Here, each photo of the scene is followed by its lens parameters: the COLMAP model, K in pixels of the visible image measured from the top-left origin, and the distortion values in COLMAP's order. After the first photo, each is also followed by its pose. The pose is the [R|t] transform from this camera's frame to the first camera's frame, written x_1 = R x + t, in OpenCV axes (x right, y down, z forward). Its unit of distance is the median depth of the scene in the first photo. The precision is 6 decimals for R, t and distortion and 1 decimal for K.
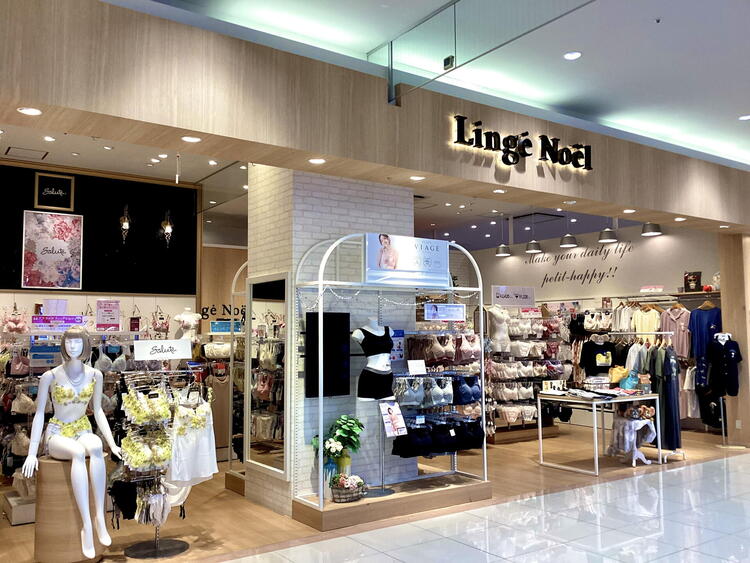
lens RADIAL K [[677.2, 0, 375.0], [0, 677.2, 281.5], [0, 0, 1]] dist [0.010563, 0.006222]
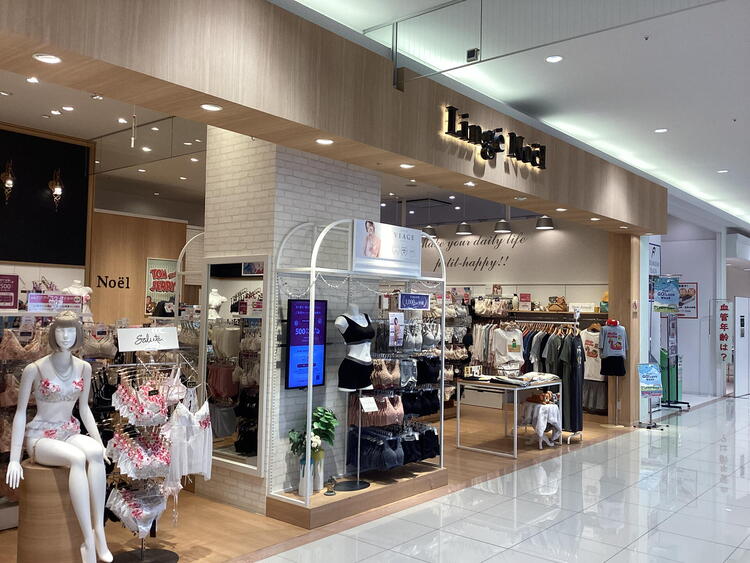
lens RADIAL K [[683.0, 0, 375.0], [0, 683.0, 281.5], [0, 0, 1]] dist [0.002506, -0.010401]
pose [[0.965731, 0.039213, 0.256567, -0.225313], [-0.049719, 0.998164, 0.034587, -0.017920], [-0.254740, -0.046158, 0.965907, 0.050979]]
